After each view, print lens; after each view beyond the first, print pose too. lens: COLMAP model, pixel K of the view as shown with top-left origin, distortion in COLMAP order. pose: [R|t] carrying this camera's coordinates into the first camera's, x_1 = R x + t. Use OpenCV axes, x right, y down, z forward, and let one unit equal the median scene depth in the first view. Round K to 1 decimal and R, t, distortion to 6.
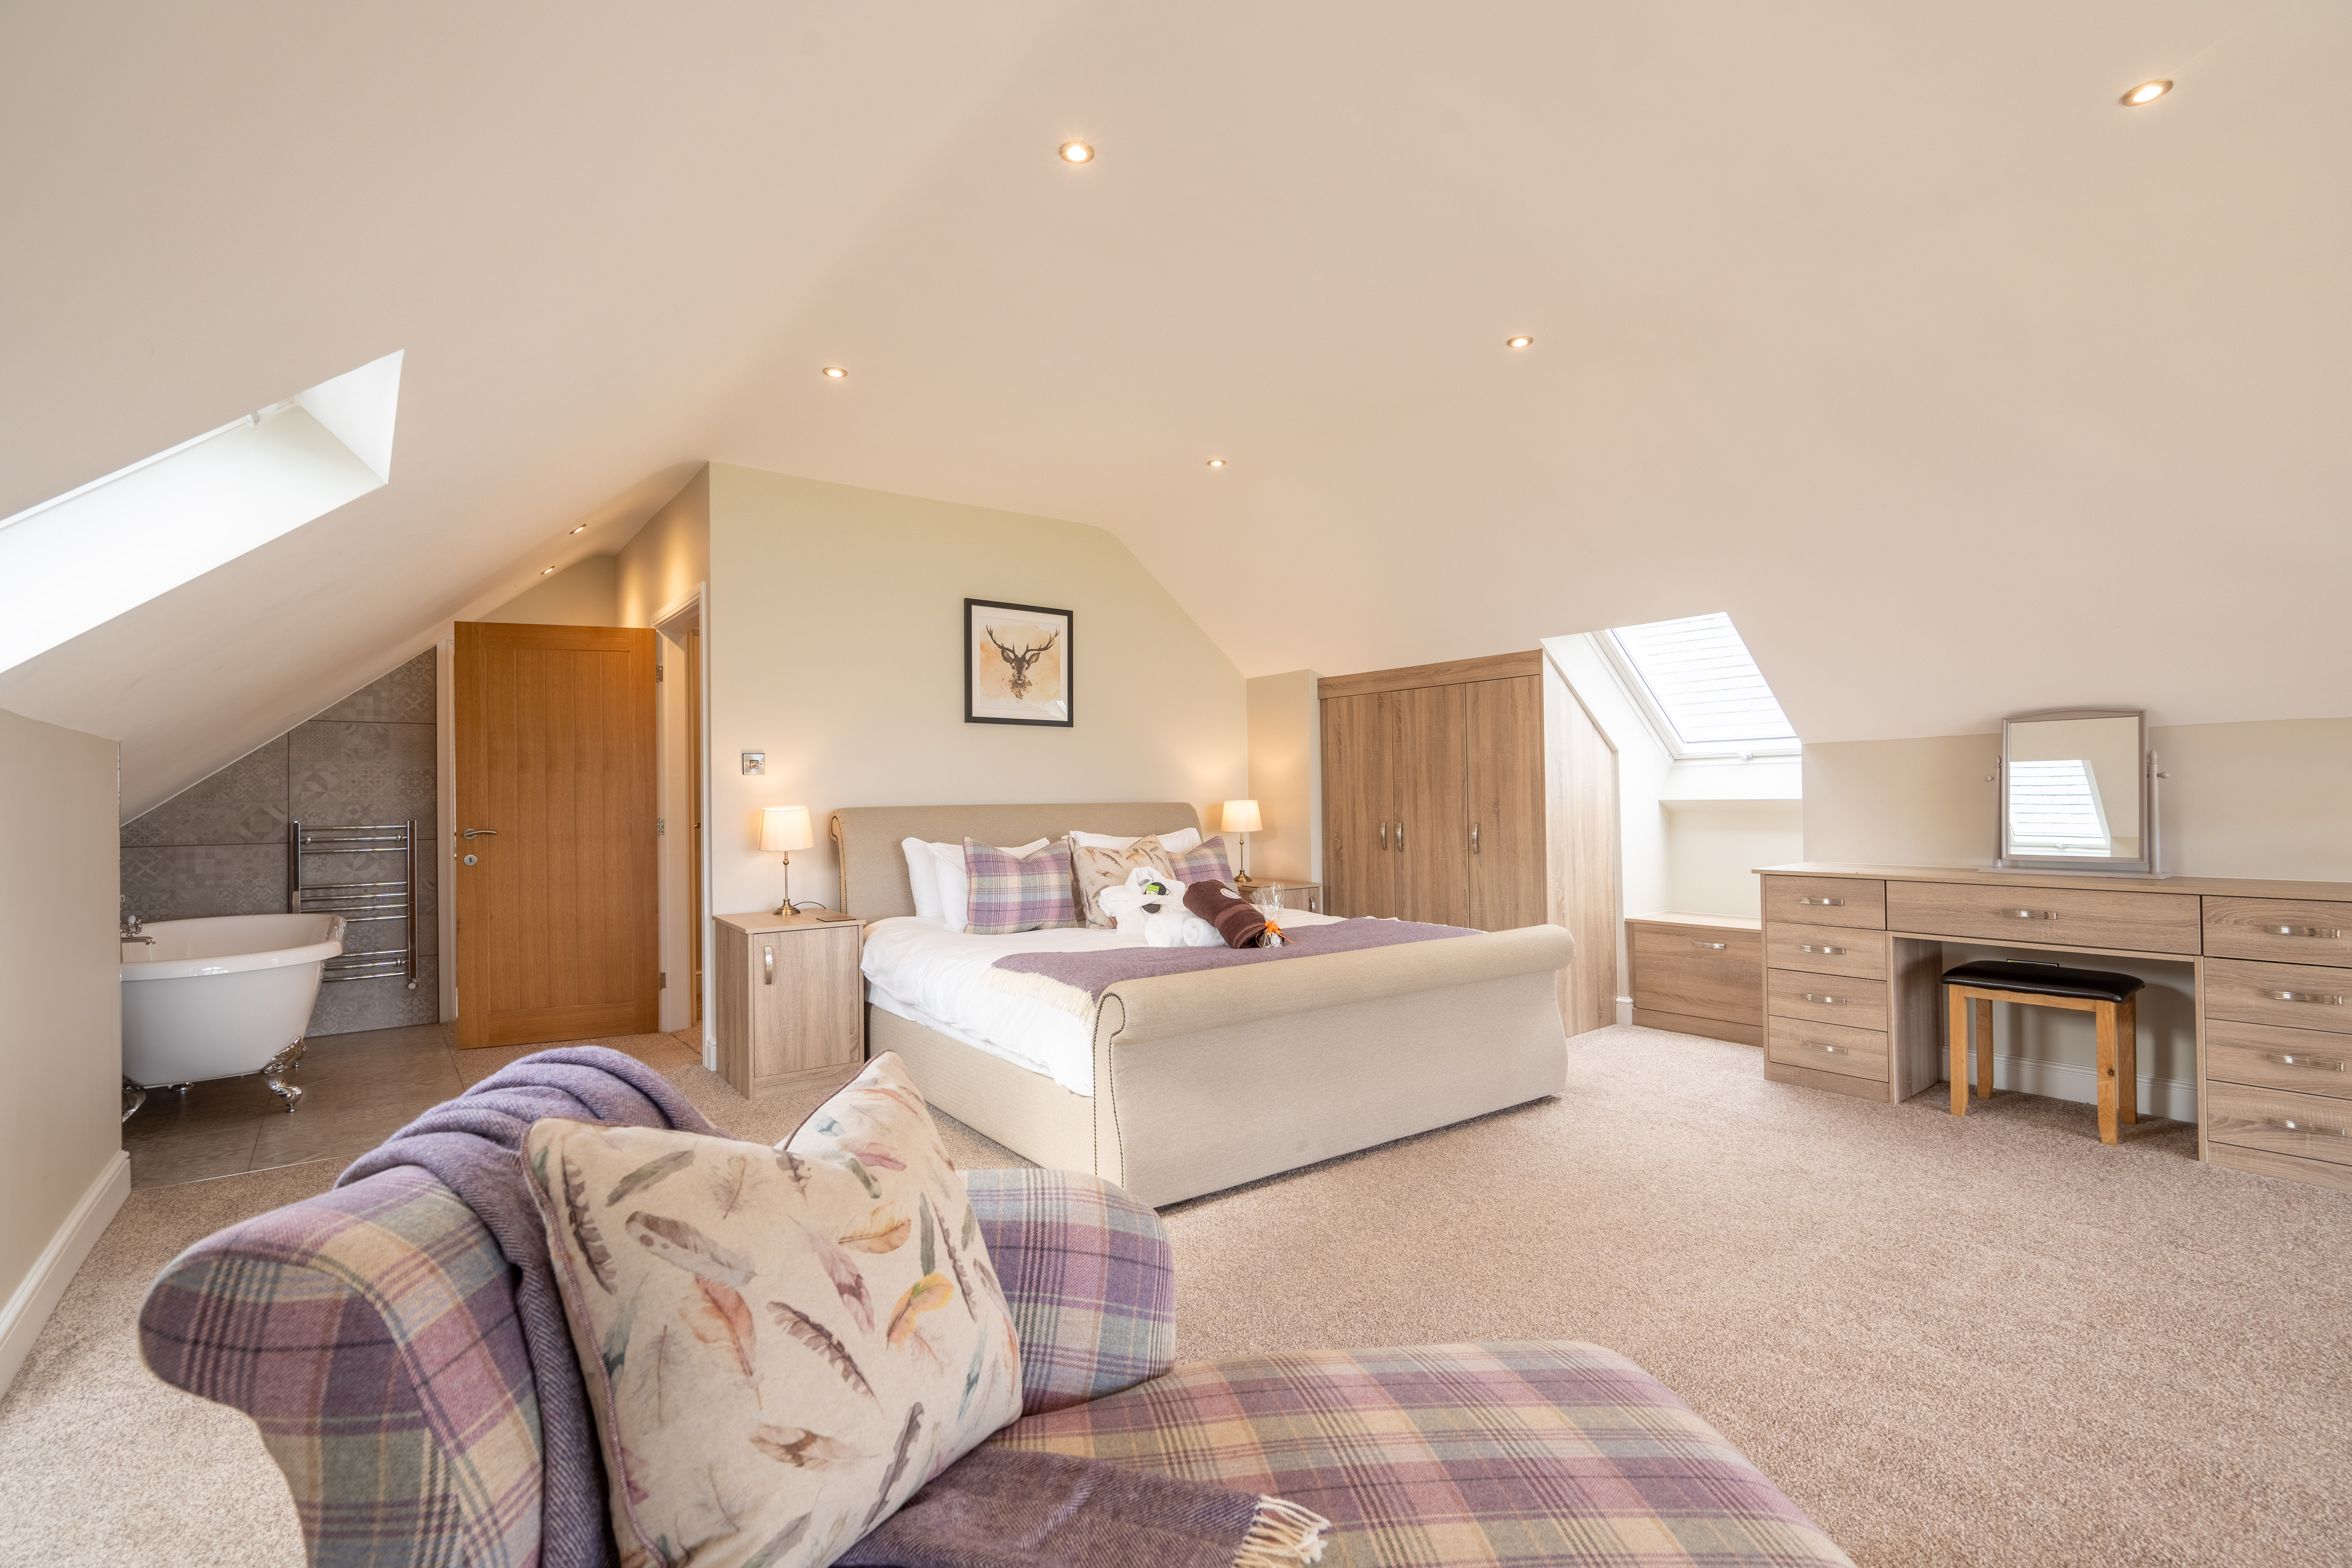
lens RADIAL K [[1045.0, 0, 1163.6], [0, 1045.0, 793.1], [0, 0, 1]] dist [-0.003360, -0.000012]
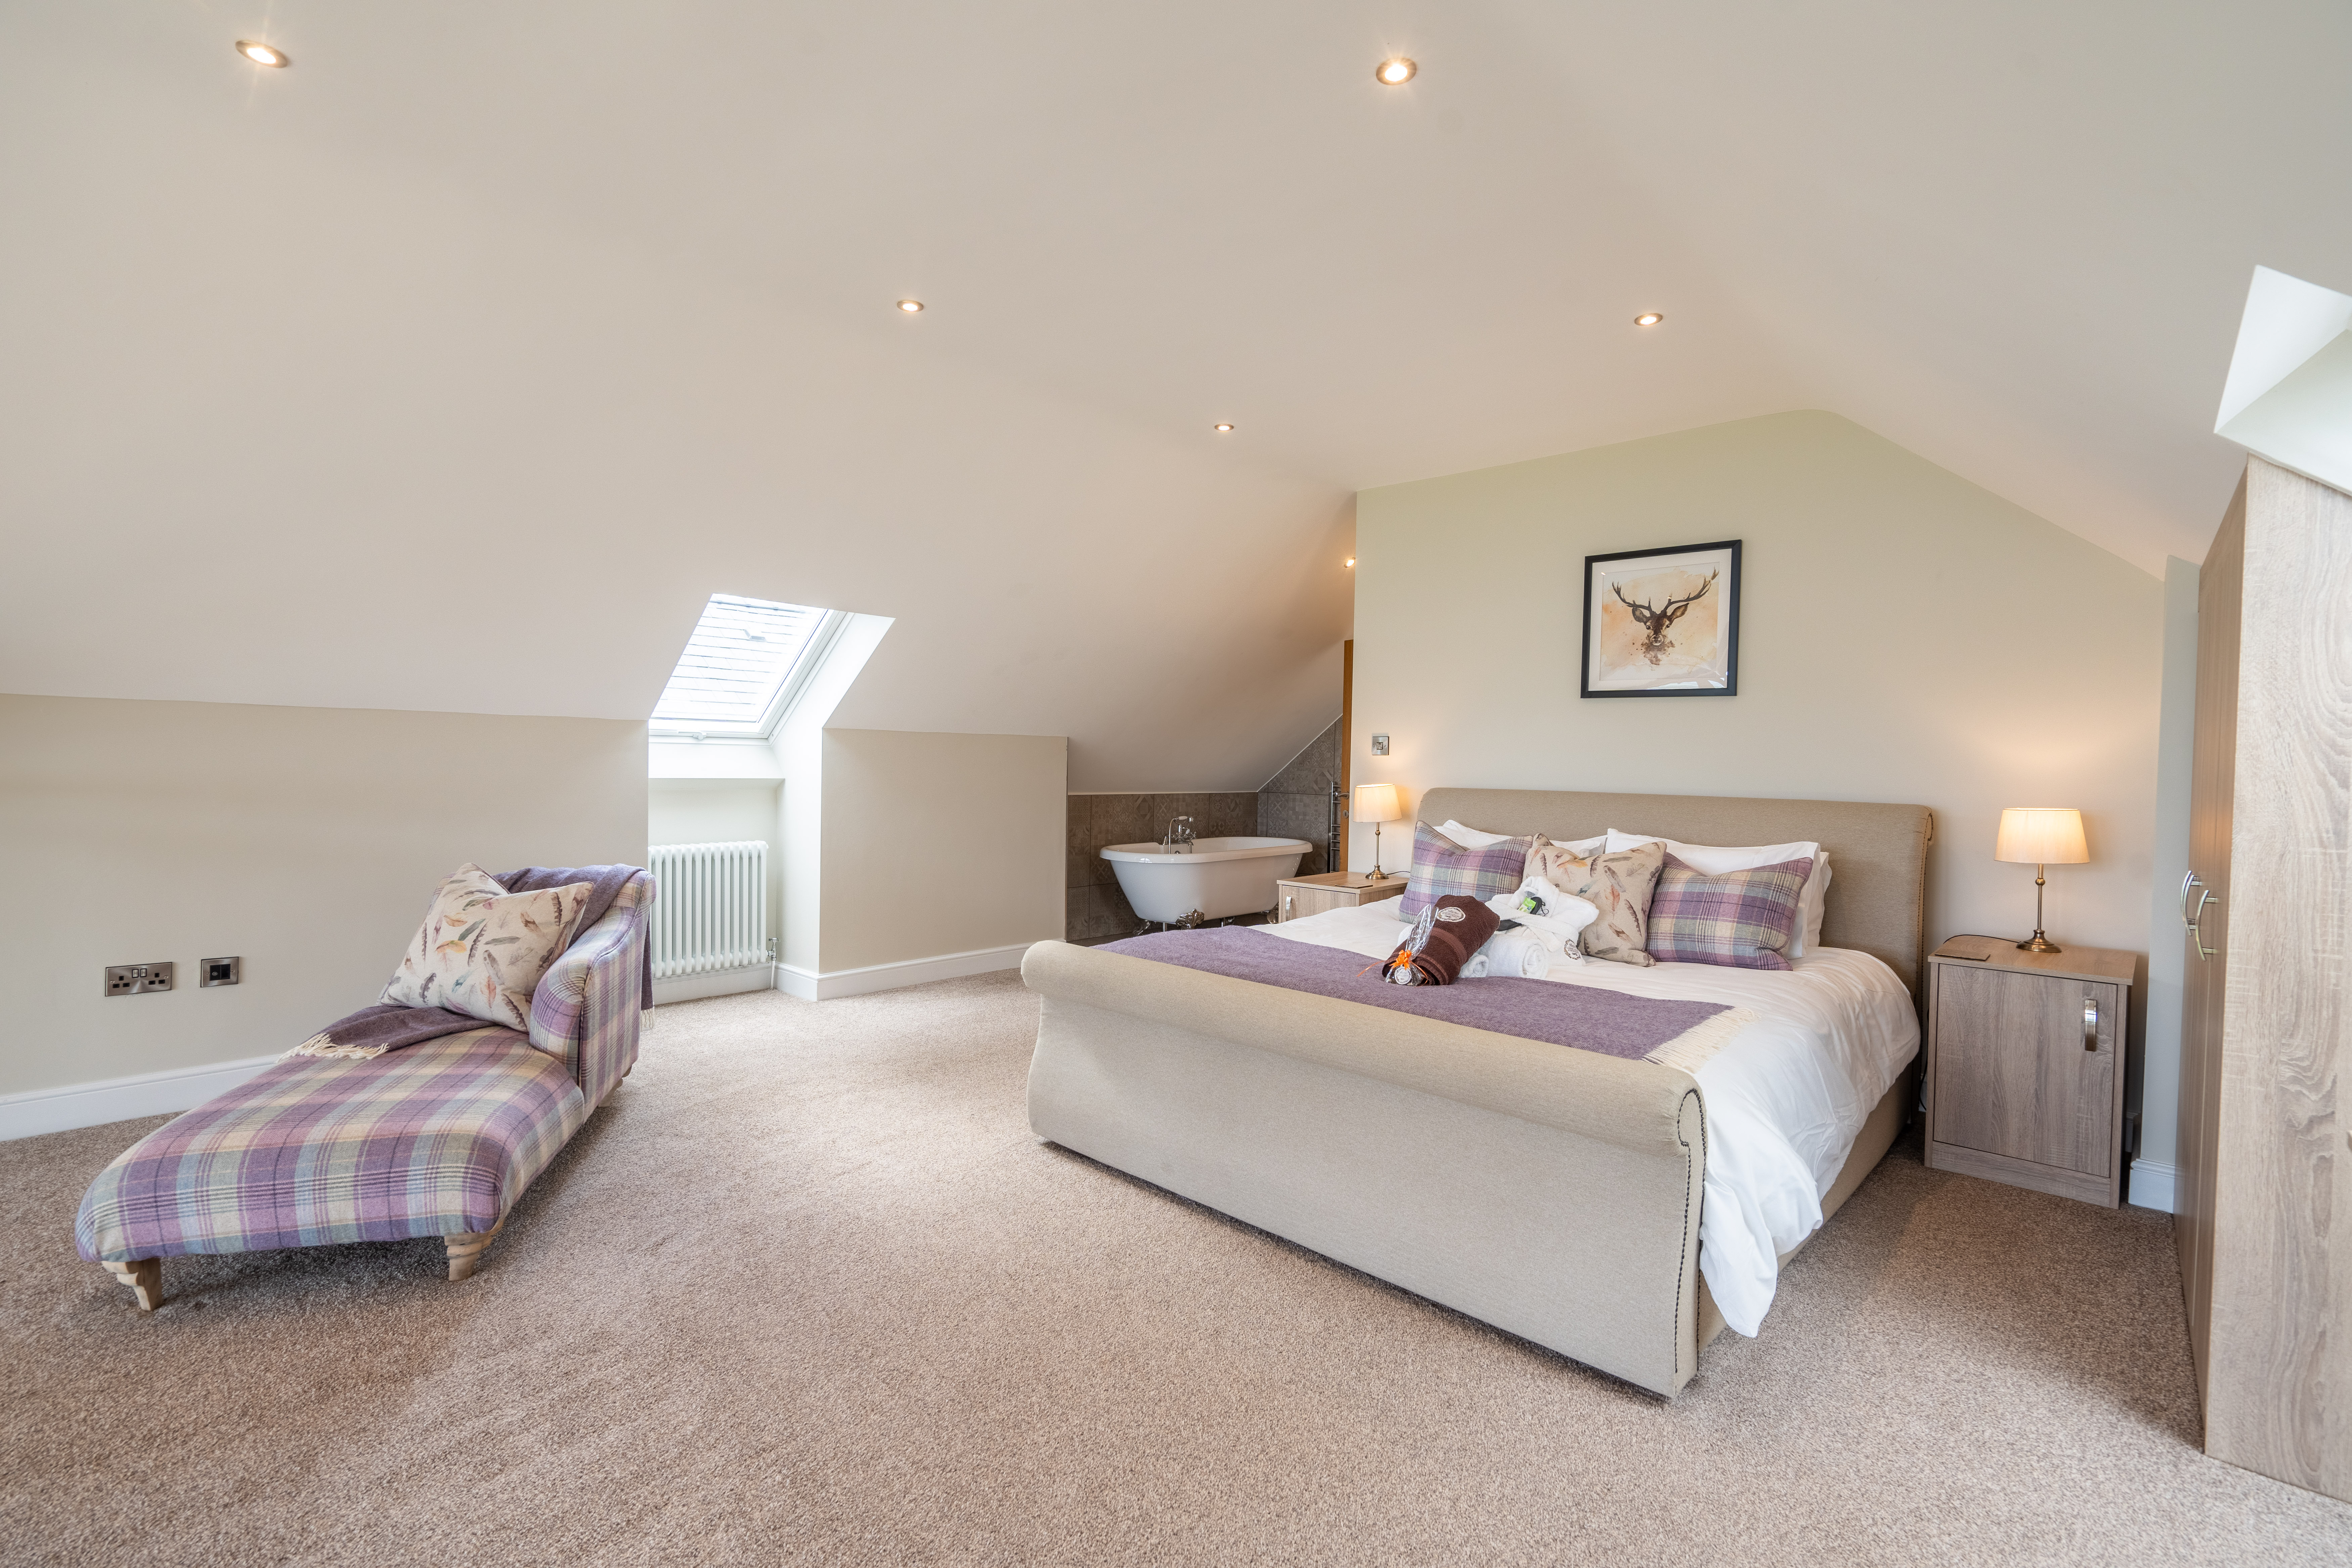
lens RADIAL K [[1045.0, 0, 1176.4], [0, 1045.0, 784.2], [0, 0, 1]] dist [-0.003360, -0.000012]
pose [[0.197691, 0.040456, -0.979429, 0.611871], [-0.017122, 0.999138, 0.037814, -0.022328], [0.980115, 0.009294, 0.198213, 0.489628]]
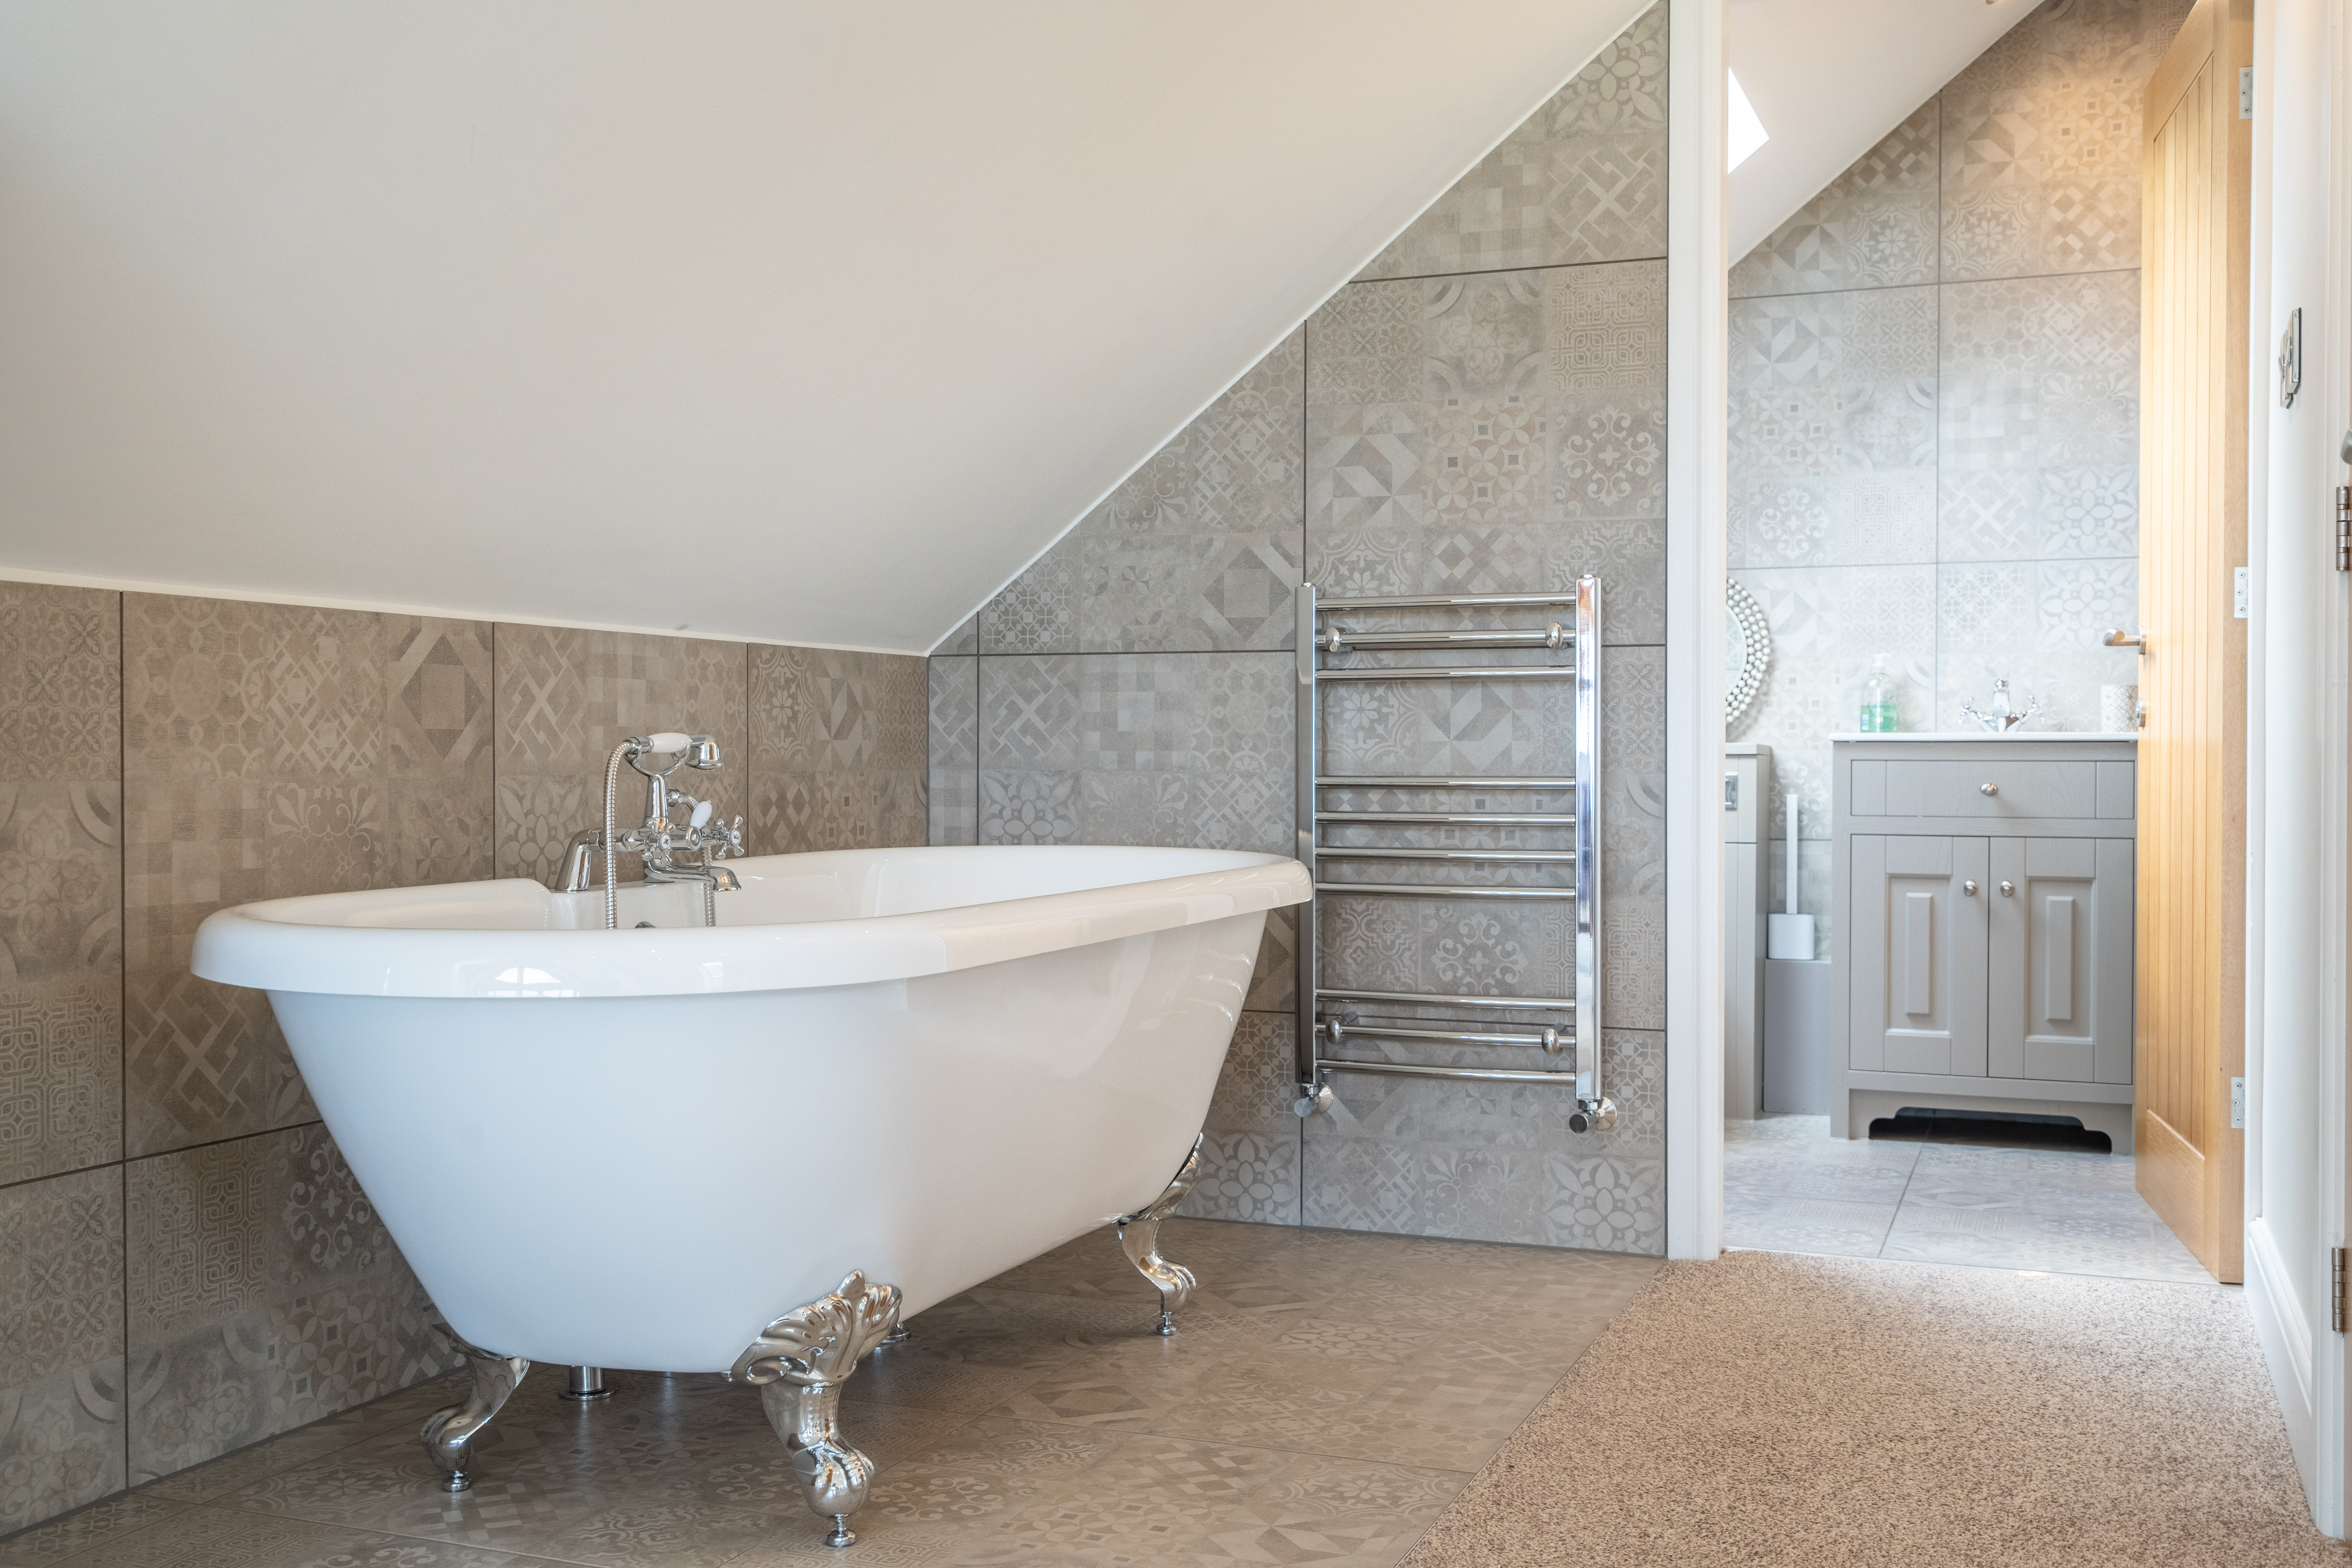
lens RADIAL K [[2272.7, 0, 1176.1], [0, 2272.7, 784.9], [0, 0, 1]] dist [0.004530, 0.000000]
pose [[0.522771, 0.025740, -0.852085, -0.234455], [-0.002613, 0.999588, 0.028593, 0.072468], [0.852469, -0.012721, 0.522623, 0.591550]]
